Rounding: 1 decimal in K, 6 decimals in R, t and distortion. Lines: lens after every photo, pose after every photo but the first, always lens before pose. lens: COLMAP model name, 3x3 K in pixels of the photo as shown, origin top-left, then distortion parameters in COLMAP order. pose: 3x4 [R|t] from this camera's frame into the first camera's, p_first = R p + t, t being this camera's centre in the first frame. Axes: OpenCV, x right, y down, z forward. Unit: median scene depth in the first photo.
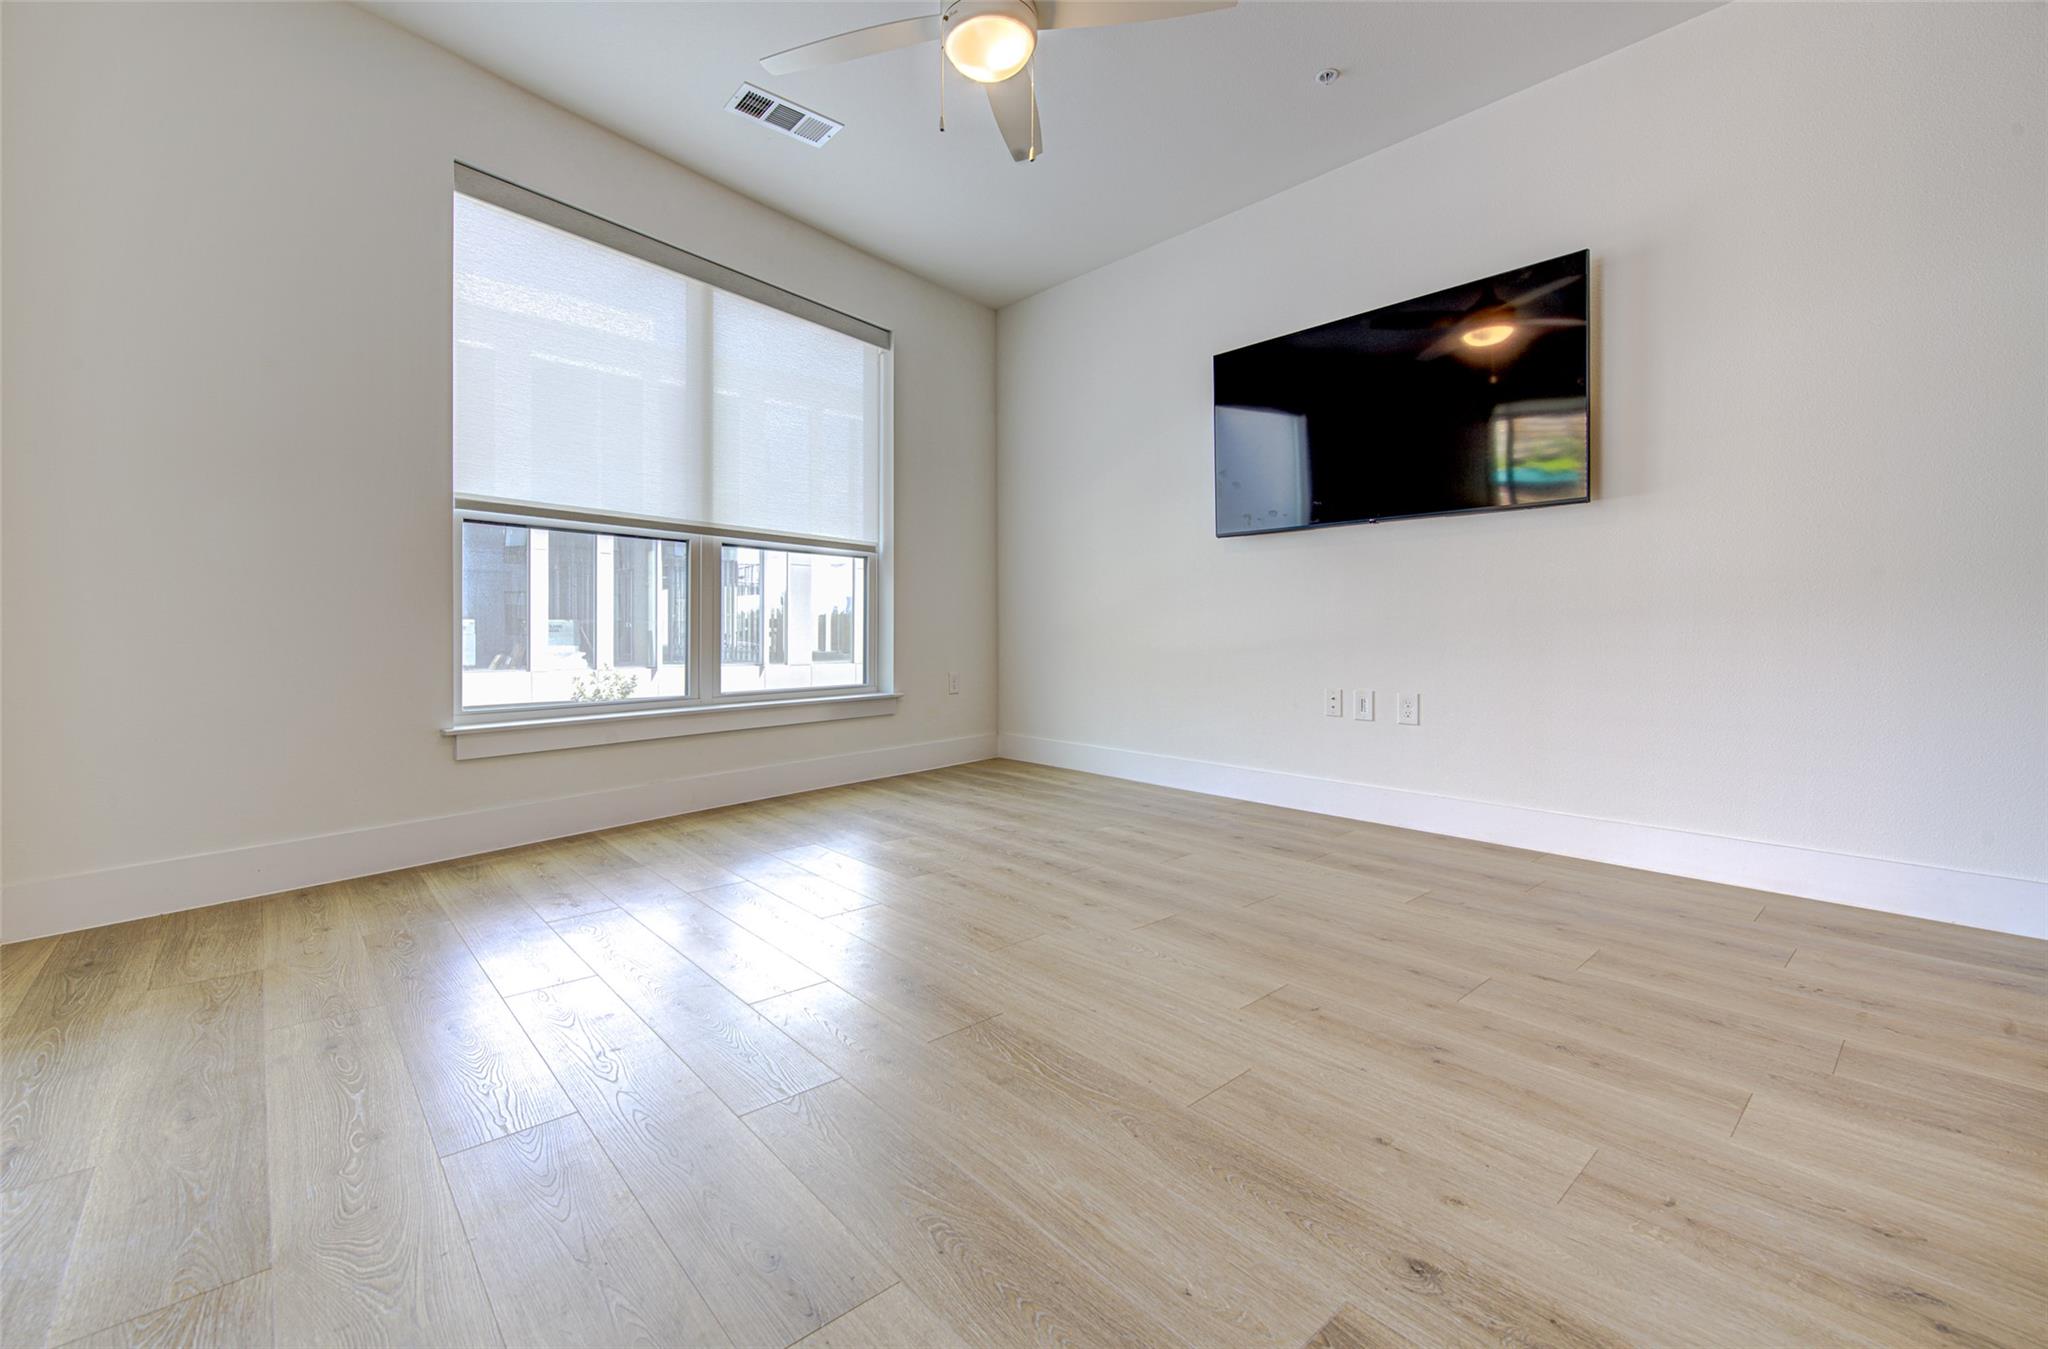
lens RADIAL K [[835.7, 0, 981.8], [0, 835.7, 633.2], [0, 0, 1]] dist [0.000446, -0.000738]
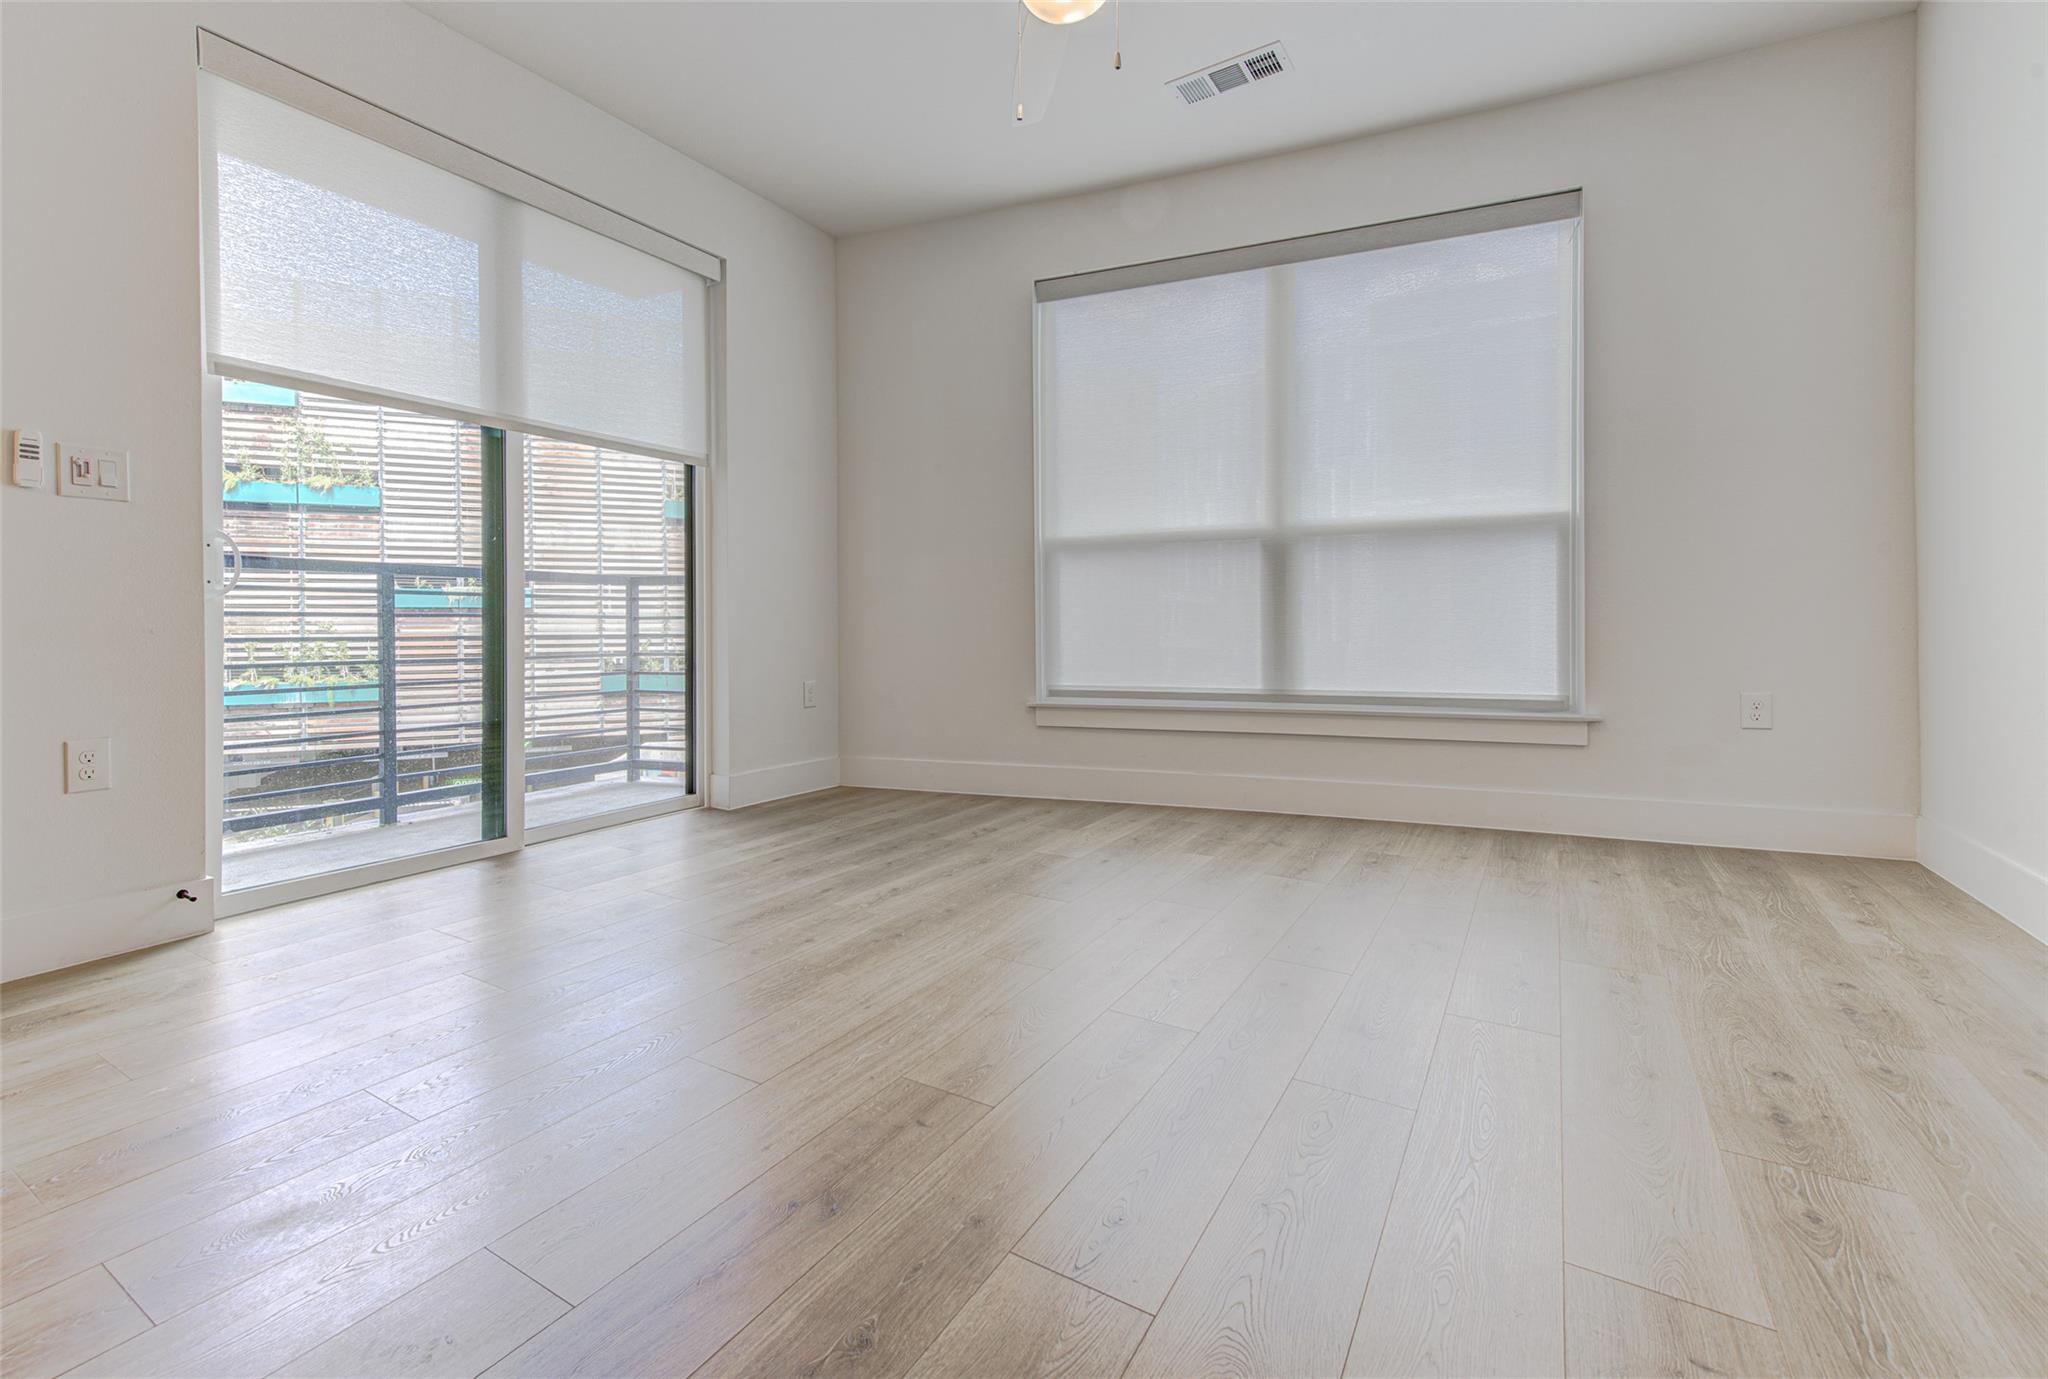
lens RADIAL K [[879.6, 0, 966.4], [0, 879.6, 632.2], [0, 0, 1]] dist [0.021892, 0.000223]
pose [[0.291499, -0.004222, -0.956562, 0.880297], [0.005379, 0.999982, -0.002774, 0.005449], [0.956556, -0.004337, 0.291516, 0.601947]]
